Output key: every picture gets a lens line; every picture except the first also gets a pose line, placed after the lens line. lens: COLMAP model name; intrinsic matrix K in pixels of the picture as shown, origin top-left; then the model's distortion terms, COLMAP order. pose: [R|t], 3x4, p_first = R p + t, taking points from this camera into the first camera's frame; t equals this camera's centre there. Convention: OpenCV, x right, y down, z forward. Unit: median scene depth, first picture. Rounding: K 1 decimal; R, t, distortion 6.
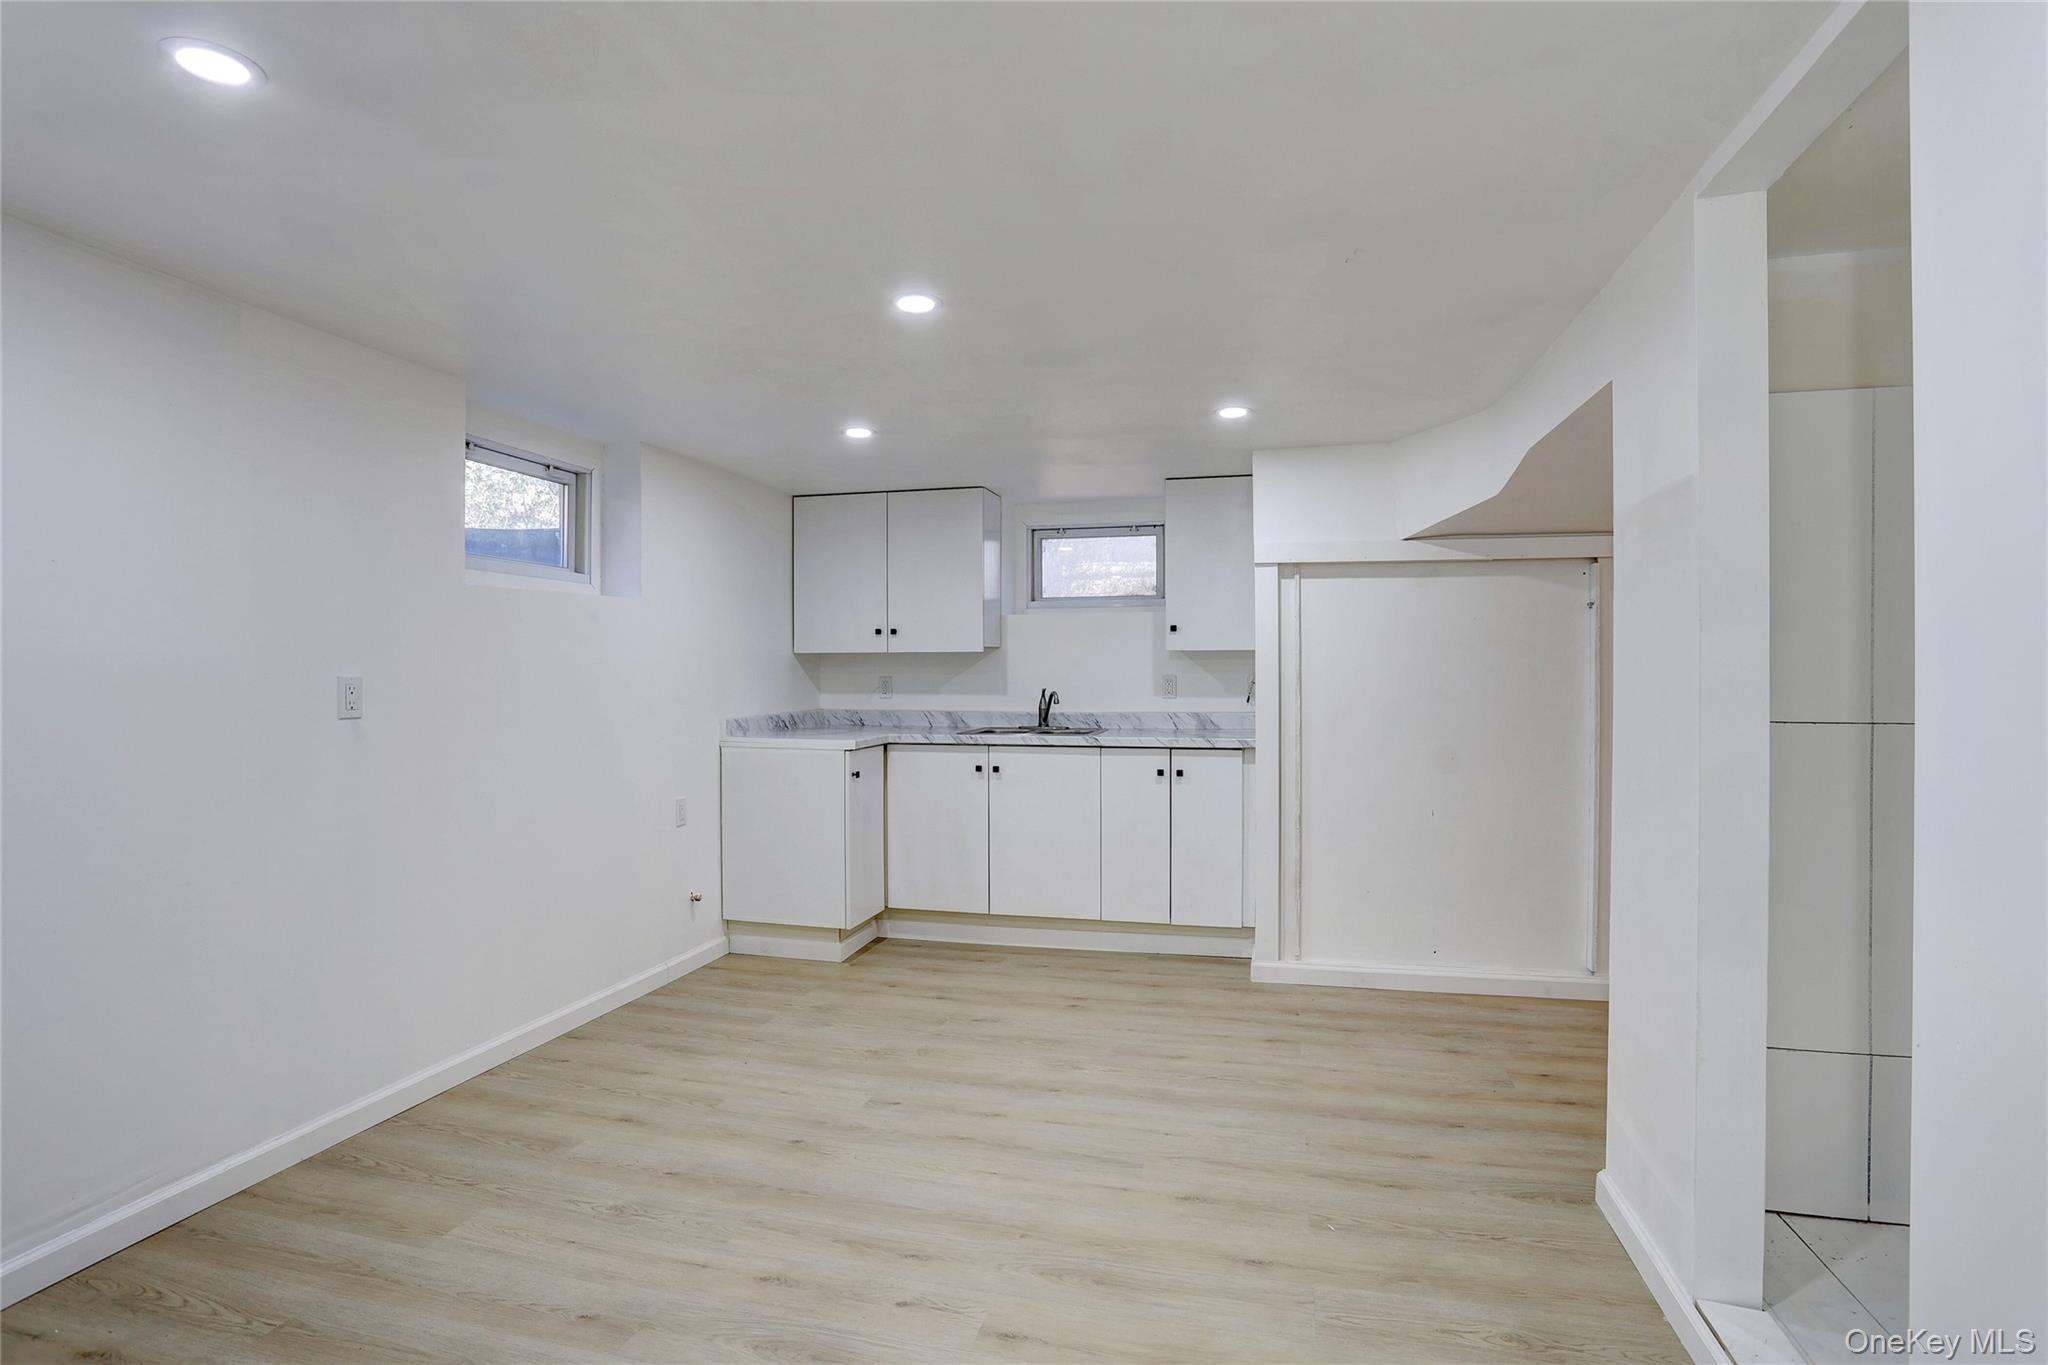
lens RADIAL K [[992.9, 0, 999.1], [0, 992.9, 671.2], [0, 0, 1]] dist [-0.071666, 0.030256]
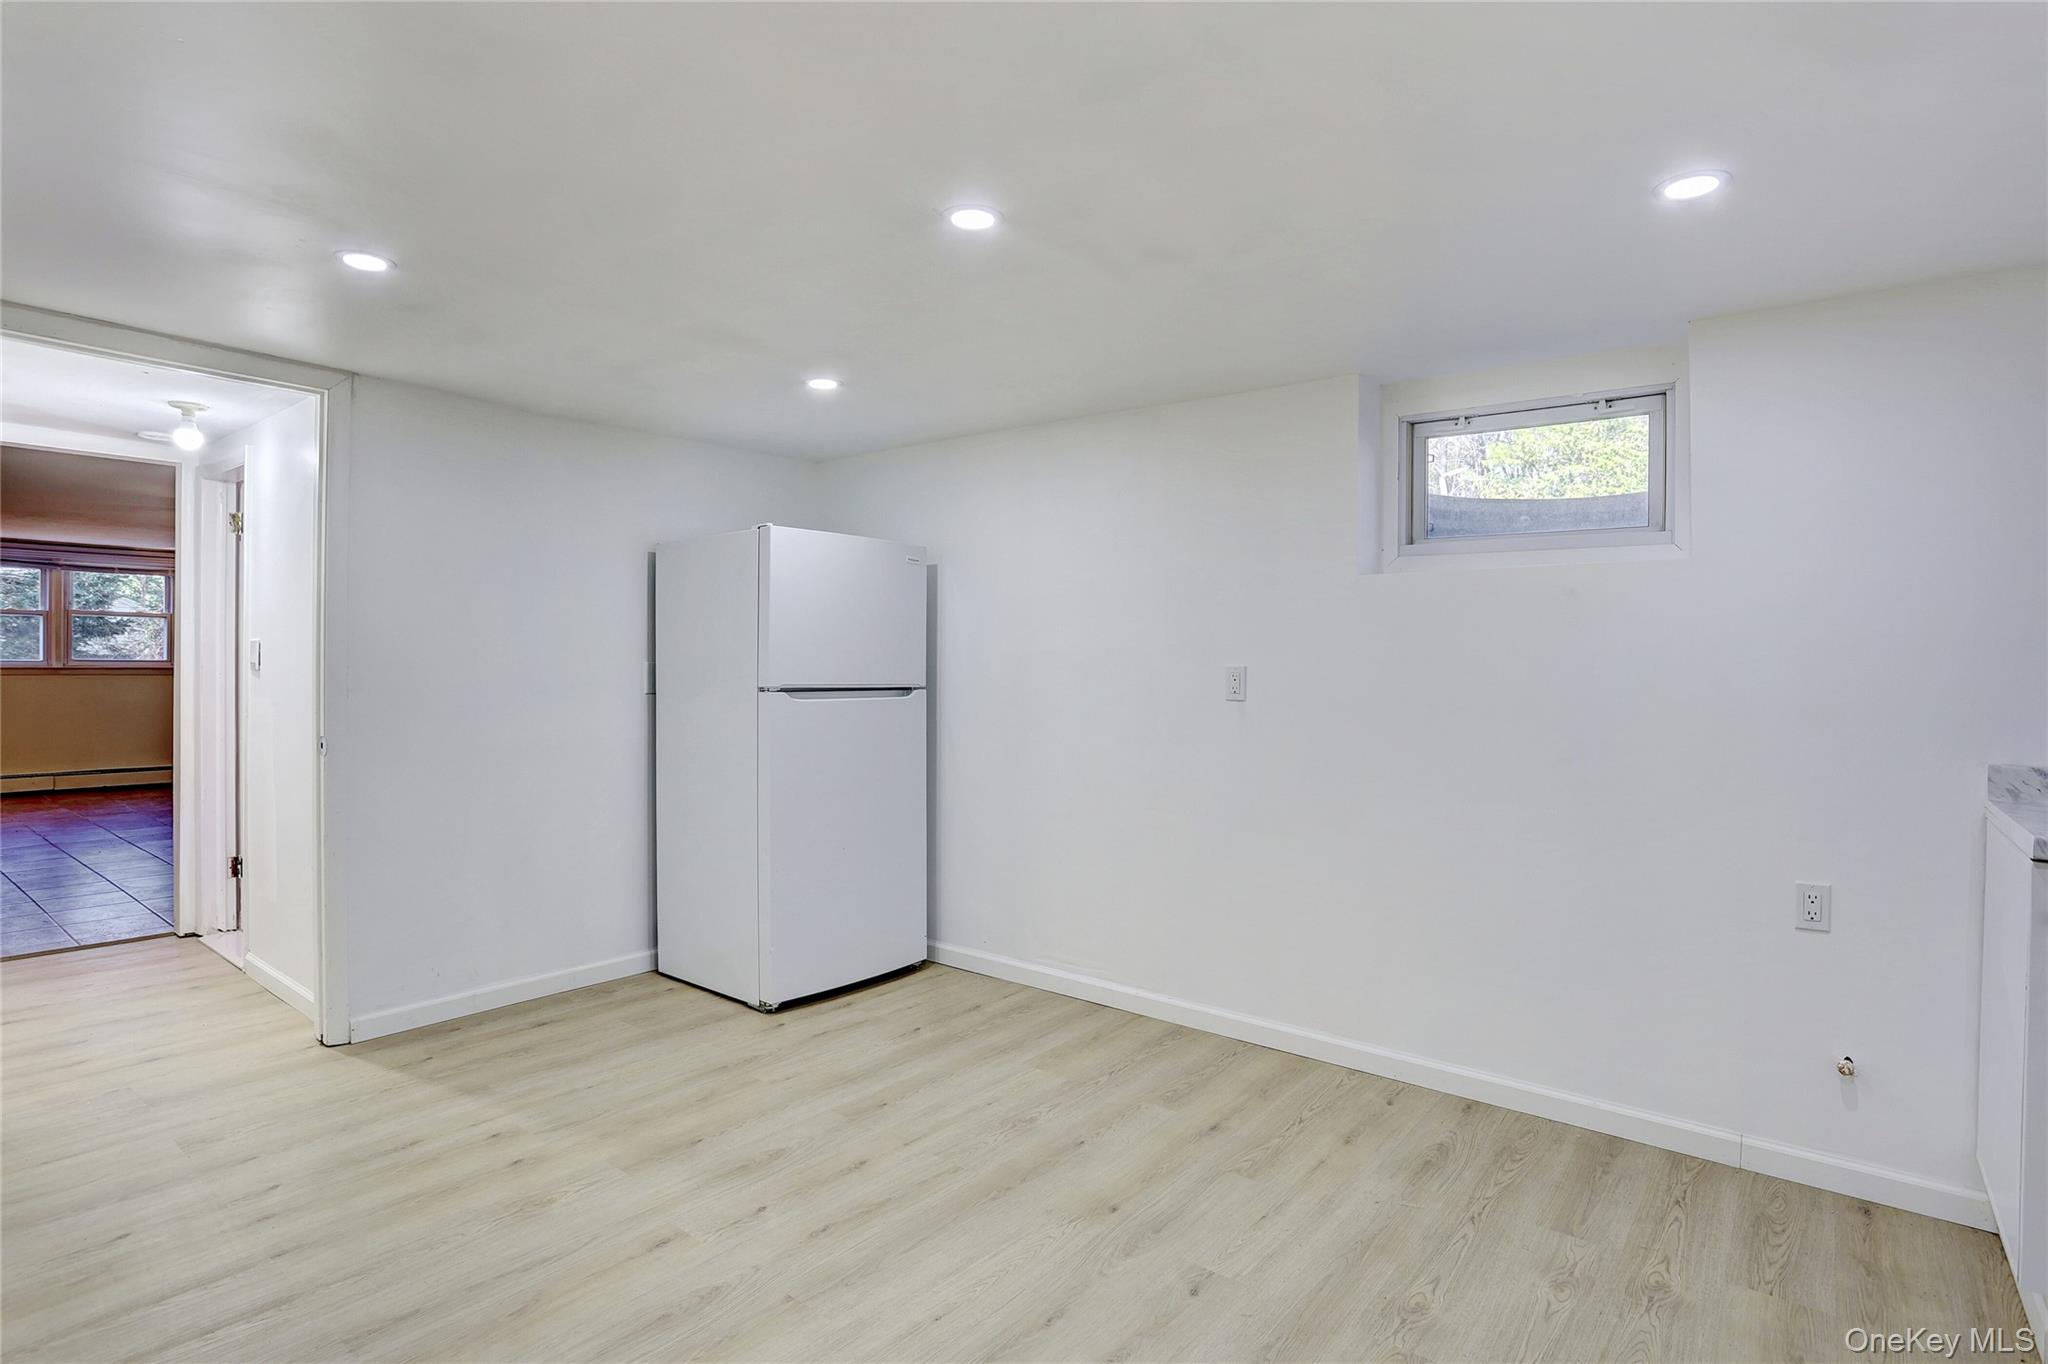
lens RADIAL K [[992.9, 0, 999.1], [0, 992.9, 670.7], [0, 0, 1]] dist [-0.071666, 0.030256]
pose [[-0.376278, 0.001150, -0.926506, 0.603984], [-0.011801, 0.999912, 0.006034, 0.006438], [0.926431, 0.013205, -0.376232, 1.189387]]
